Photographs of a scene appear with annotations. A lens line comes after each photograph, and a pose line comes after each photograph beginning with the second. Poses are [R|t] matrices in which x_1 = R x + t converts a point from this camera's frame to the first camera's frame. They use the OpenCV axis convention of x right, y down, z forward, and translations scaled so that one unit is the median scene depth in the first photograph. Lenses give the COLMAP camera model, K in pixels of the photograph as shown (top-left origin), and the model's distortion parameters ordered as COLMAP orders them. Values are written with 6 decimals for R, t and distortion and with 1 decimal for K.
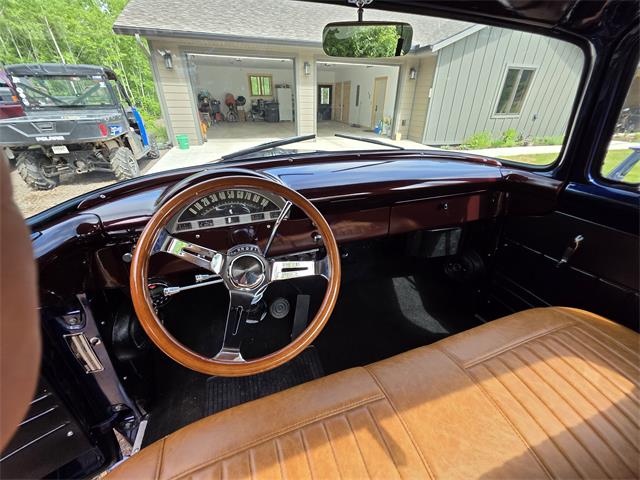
lens RADIAL K [[258.0, 0, 321.6], [0, 258.0, 236.3], [0, 0, 1]] dist [0.006325, -0.000973]
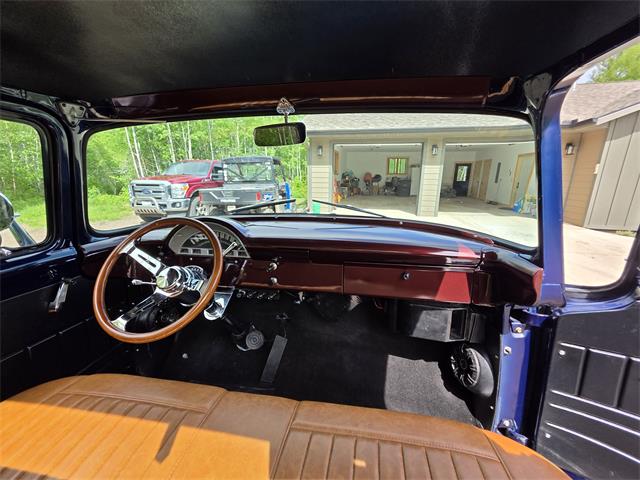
lens RADIAL K [[258.0, 0, 325.5], [0, 258.0, 237.0], [0, 0, 1]] dist [0.006325, -0.000973]
pose [[0.878524, 0.106999, -0.465560, 0.080400], [-0.222807, 0.953871, -0.201216, 0.000485], [0.422554, 0.280503, 0.861839, 0.002928]]
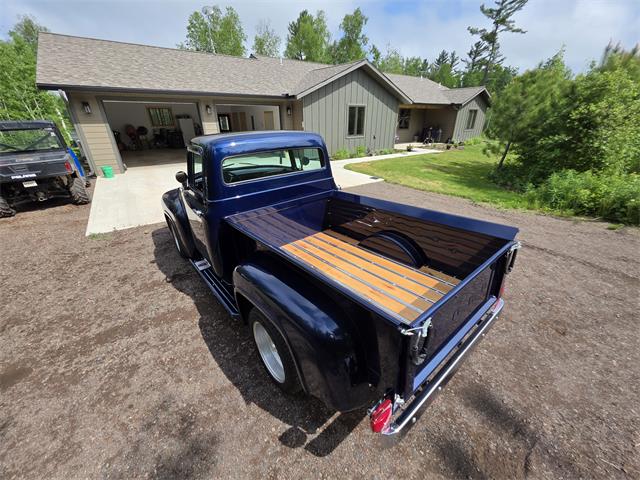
lens RADIAL K [[258.0, 0, 324.3], [0, 258.0, 237.1], [0, 0, 1]] dist [0.006325, -0.000973]
pose [[0.937102, -0.162978, 0.308673, -0.017067], [0.179694, 0.983370, -0.026320, 0.132126], [-0.299250, 0.080131, 0.950804, -0.380897]]
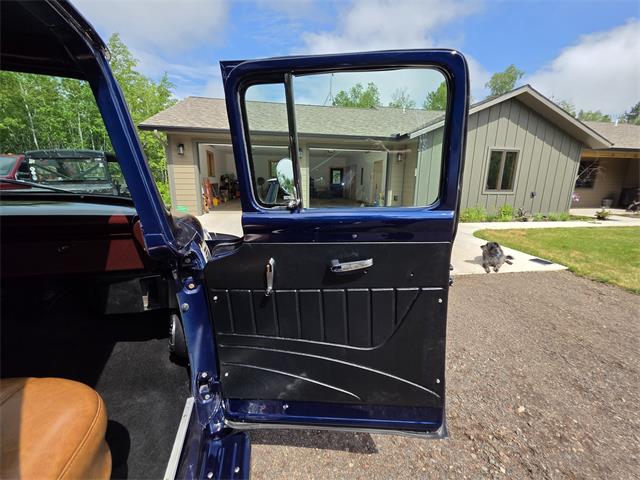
lens RADIAL K [[258.0, 0, 327.0], [0, 258.0, 235.5], [0, 0, 1]] dist [0.006325, -0.000973]
pose [[0.994503, 0.019389, -0.102895, 0.182833], [-0.047352, 0.959756, -0.276815, 0.005449], [0.093387, 0.280166, 0.955398, 0.028109]]
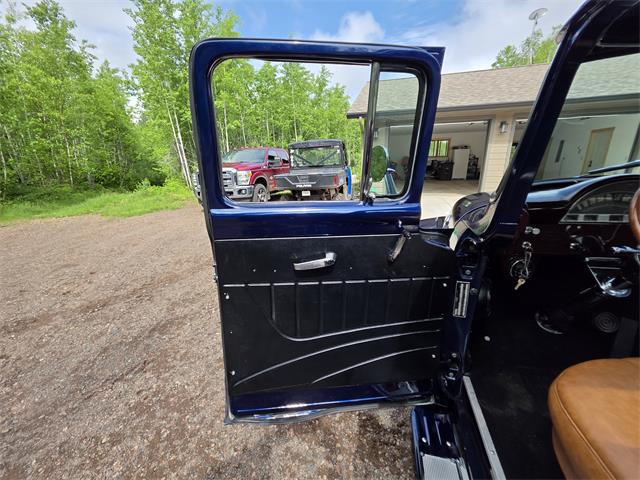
lens RADIAL K [[258.0, 0, 321.0], [0, 258.0, 234.1], [0, 0, 1]] dist [0.006325, -0.000973]
pose [[0.844943, 0.113364, -0.522705, -0.082681], [-0.223895, 0.962501, -0.153175, 0.047458], [0.485739, 0.246455, 0.838640, -0.061100]]
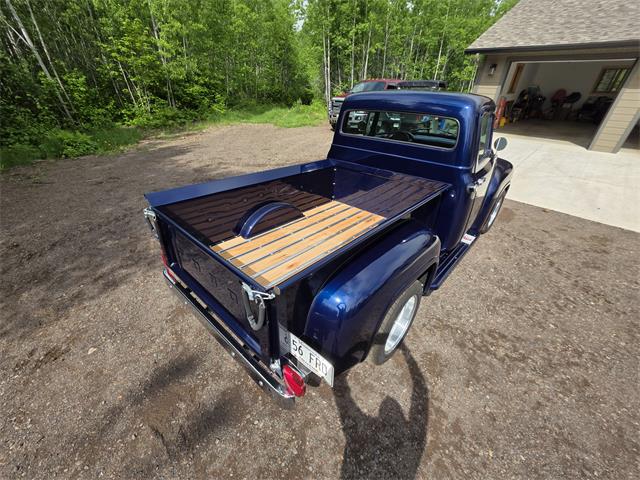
lens RADIAL K [[258.0, 0, 319.4], [0, 258.0, 237.5], [0, 0, 1]] dist [0.006325, -0.000973]
pose [[0.475221, 0.457260, -0.751717, 0.324522], [-0.425046, 0.867357, 0.258897, 0.086602], [0.770391, 0.196481, 0.606542, -0.272400]]
